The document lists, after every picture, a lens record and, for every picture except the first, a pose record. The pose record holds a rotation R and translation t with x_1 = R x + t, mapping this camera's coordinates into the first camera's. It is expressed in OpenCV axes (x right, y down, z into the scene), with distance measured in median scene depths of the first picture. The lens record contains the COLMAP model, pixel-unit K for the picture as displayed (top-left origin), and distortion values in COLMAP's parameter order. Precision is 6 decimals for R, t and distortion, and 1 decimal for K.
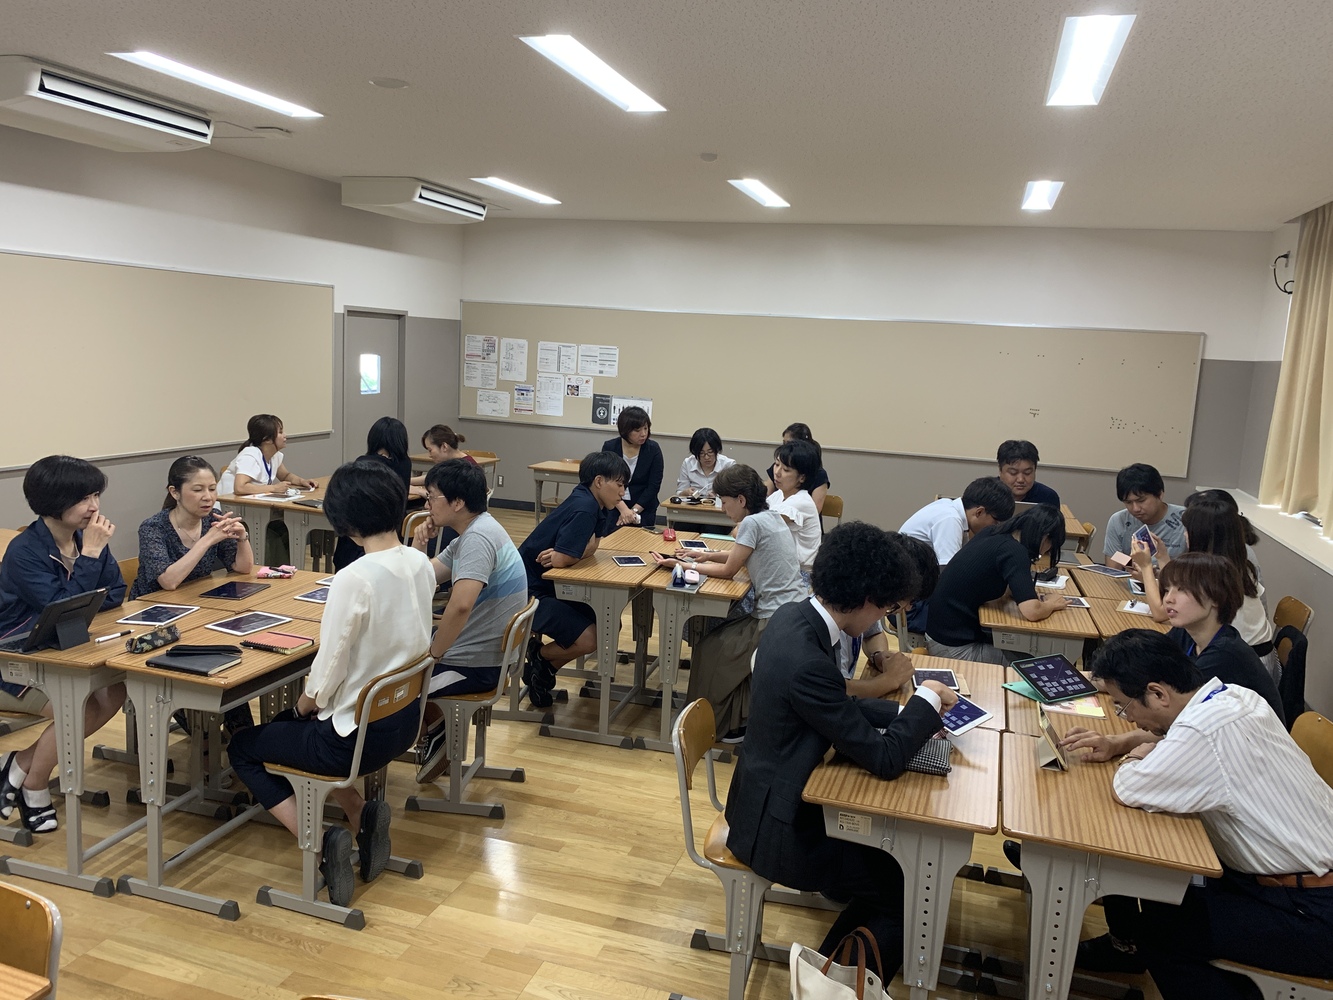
lens RADIAL K [[1014.1, 0, 674.4], [0, 1014.1, 498.6], [0, 0, 1]] dist [0.015327, 0.000284]
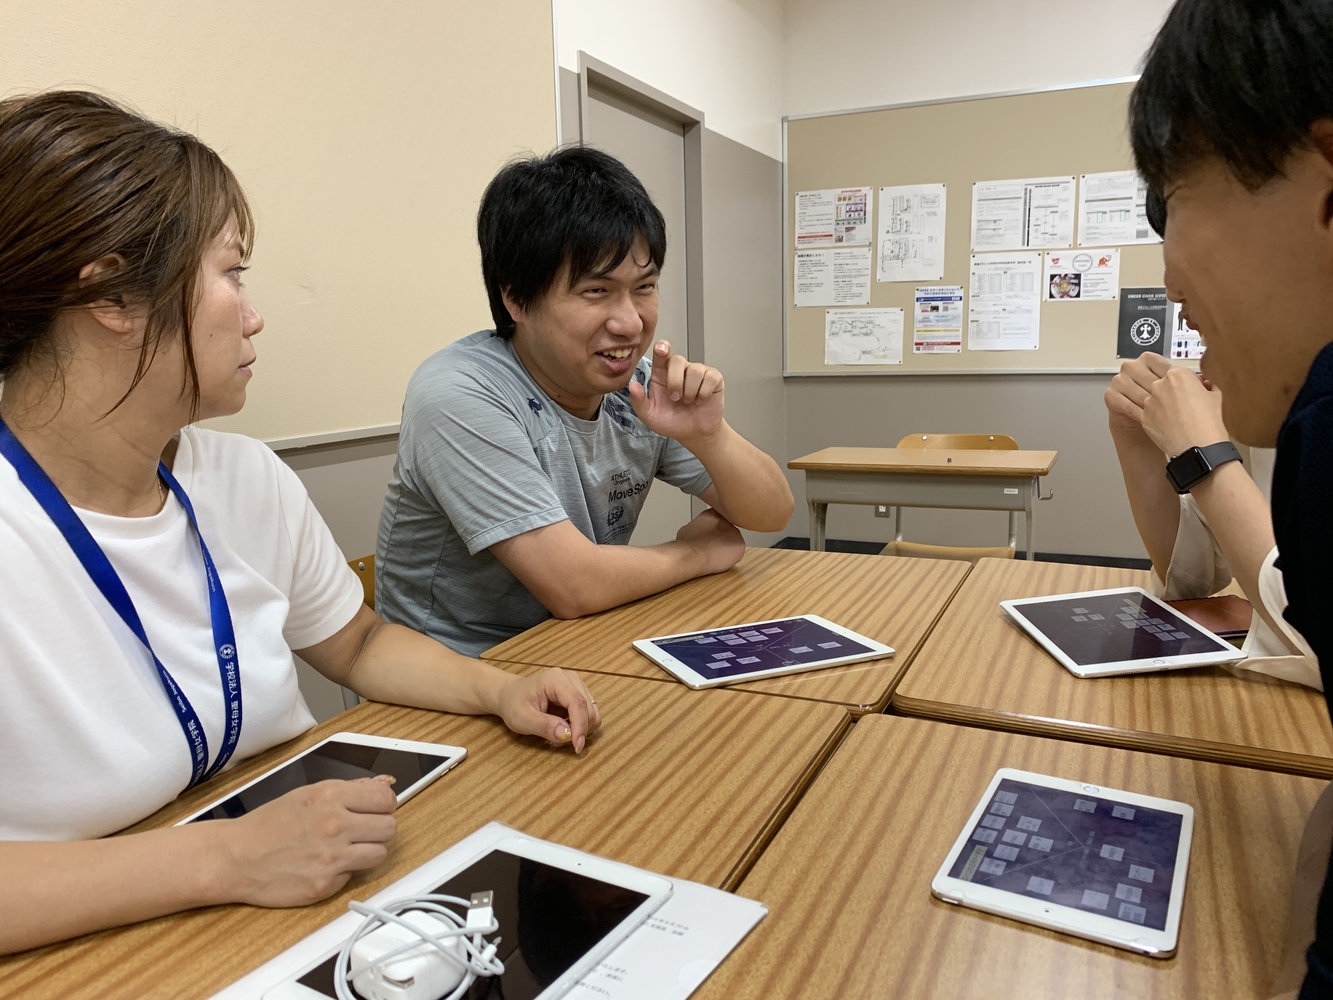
lens RADIAL K [[1014.1, 0, 661.6], [0, 1014.1, 501.4], [0, 0, 1]] dist [0.015327, 0.000284]
pose [[0.987593, -0.059206, -0.145445, -0.209295], [0.060434, 0.998164, 0.004040, -0.026532], [0.144939, -0.012780, 0.989358, 0.534940]]
